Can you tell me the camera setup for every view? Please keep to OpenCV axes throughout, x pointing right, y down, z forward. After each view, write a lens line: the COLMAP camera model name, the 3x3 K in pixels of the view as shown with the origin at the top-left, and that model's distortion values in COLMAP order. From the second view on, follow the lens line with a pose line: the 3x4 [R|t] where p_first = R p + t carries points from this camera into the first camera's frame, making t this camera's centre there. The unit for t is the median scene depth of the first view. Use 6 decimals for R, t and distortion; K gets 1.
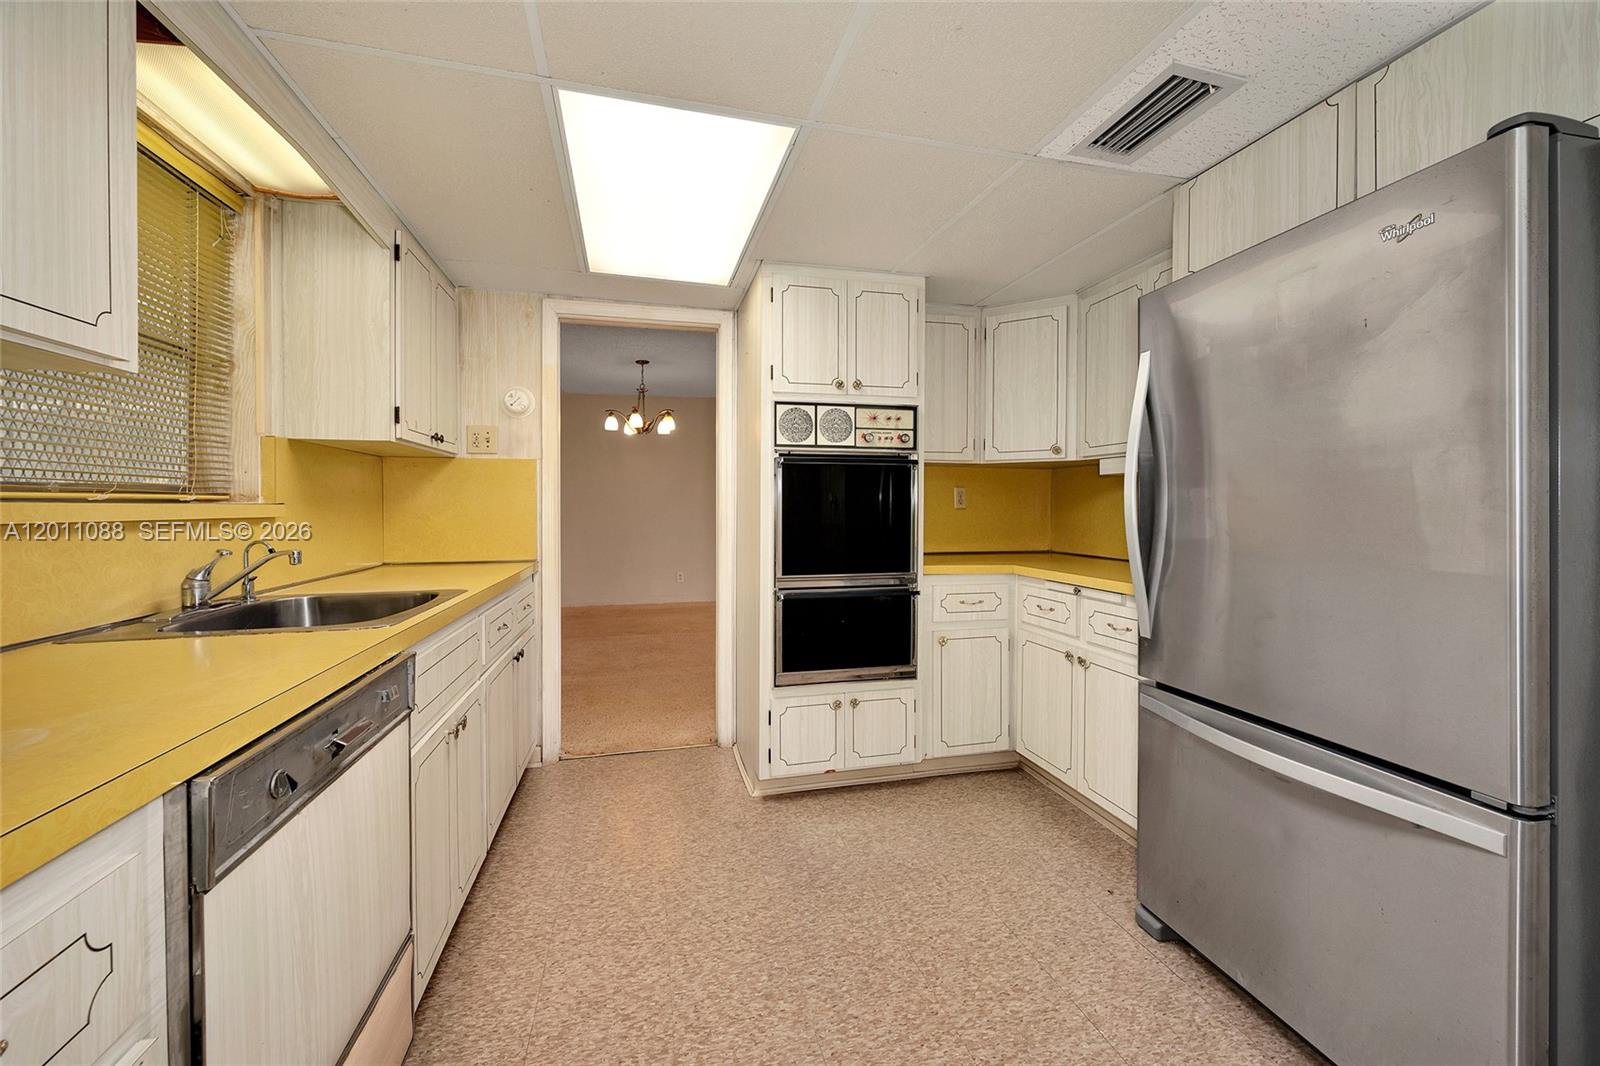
lens RADIAL K [[636.6, 0, 801.1], [0, 636.6, 509.2], [0, 0, 1]] dist [0.000623, -0.000089]
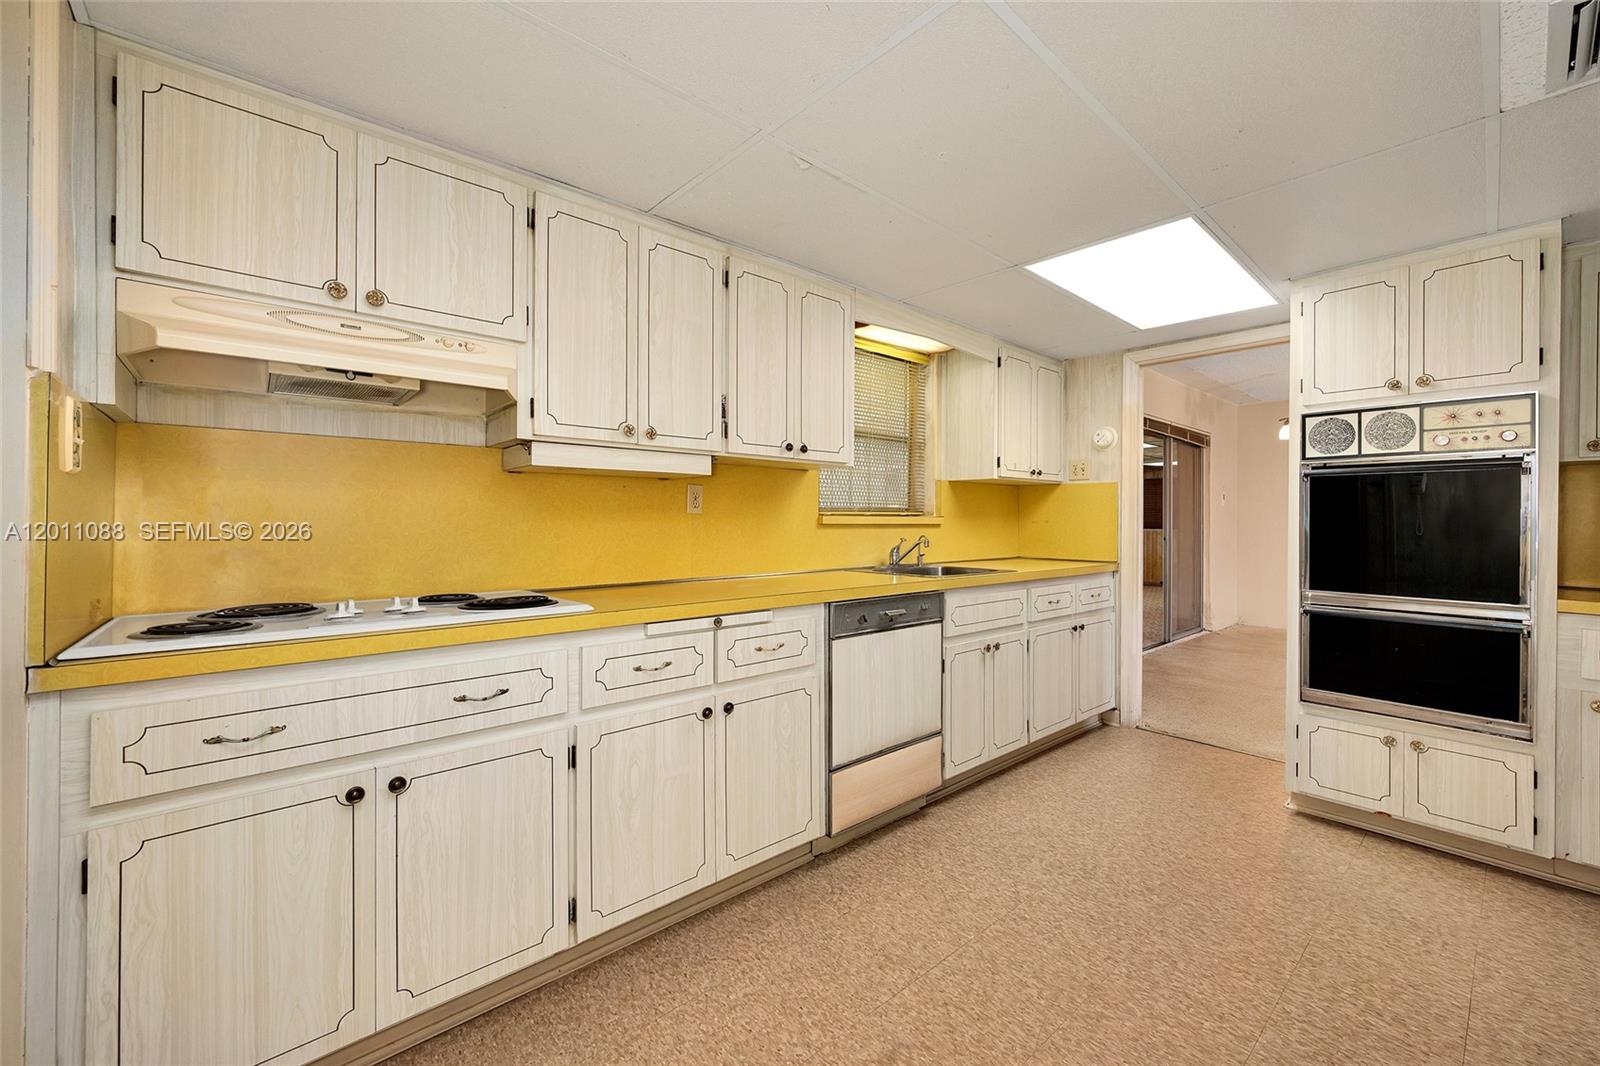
lens RADIAL K [[636.6, 0, 801.1], [0, 636.6, 509.2], [0, 0, 1]] dist [0.000623, -0.000089]
pose [[0.458350, -0.009914, -0.888717, 0.485449], [-0.009956, 0.999818, -0.016288, 0.002564], [0.888716, 0.016313, 0.458168, -0.158708]]
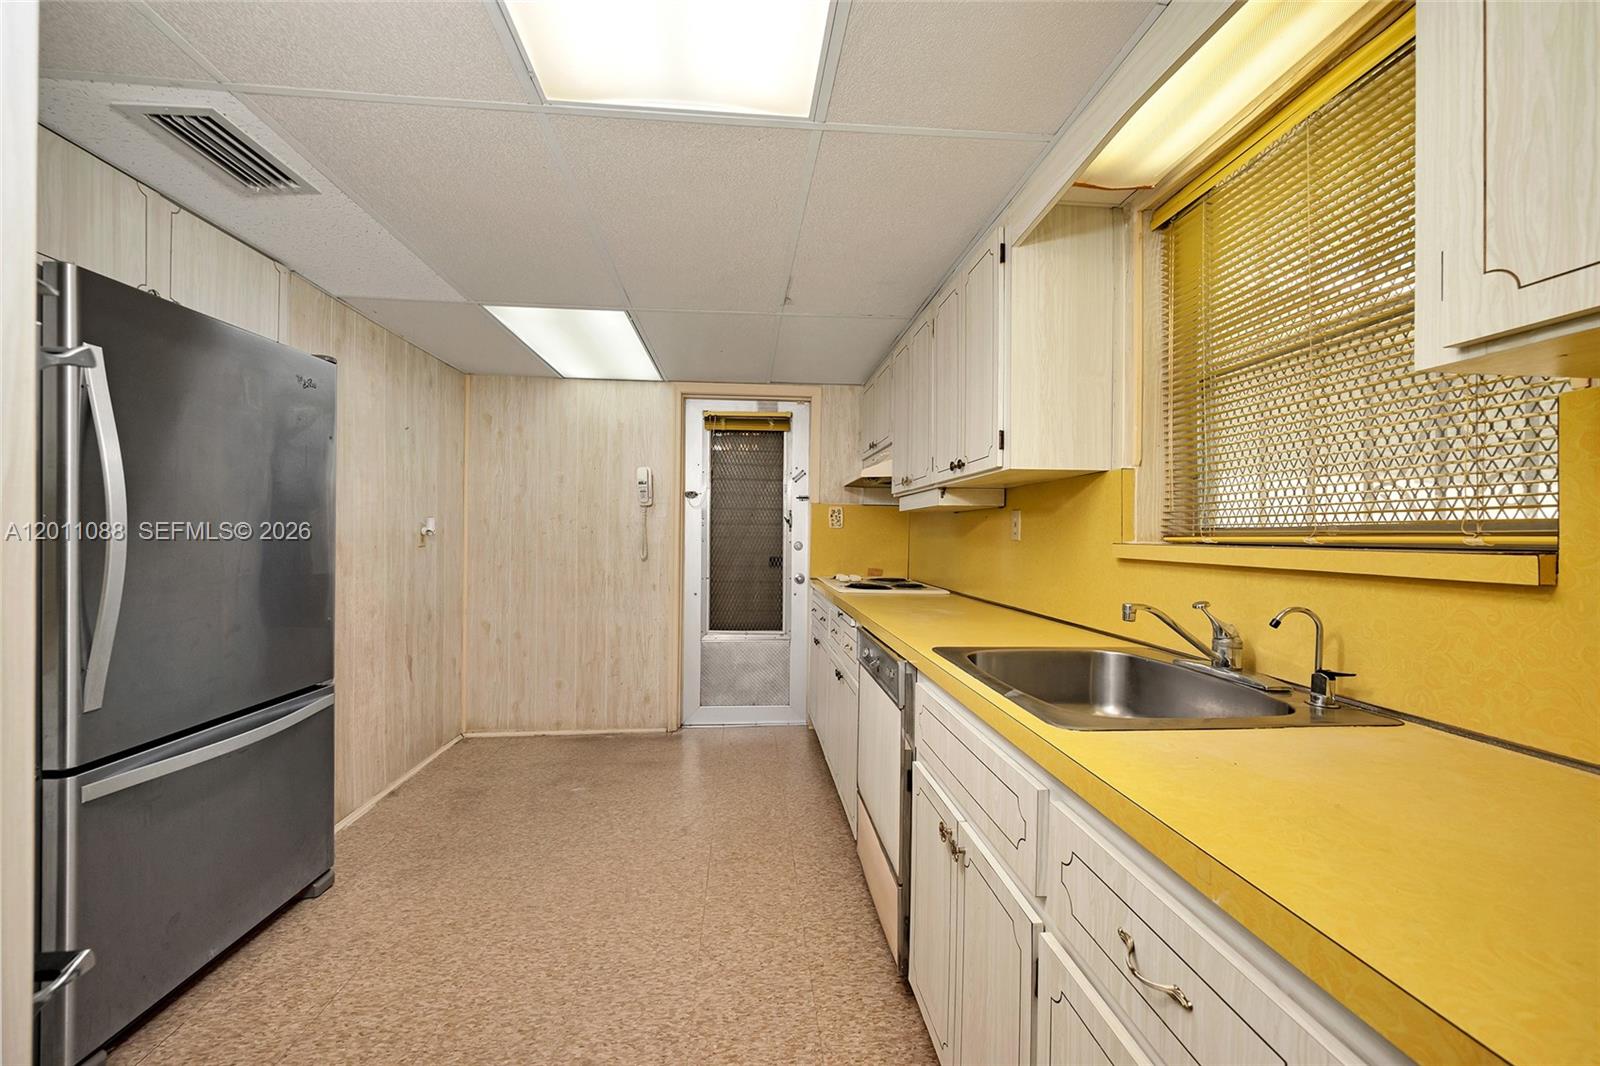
lens RADIAL K [[628.4, 0, 800.0], [0, 628.4, 533.0], [0, 0, 1]] dist [0.000313, -0.000197]
pose [[-0.988130, -0.006422, 0.153486, -0.304292], [-0.006356, 0.999979, 0.000921, -0.015030], [-0.153489, -0.000066, -0.988150, 1.135584]]
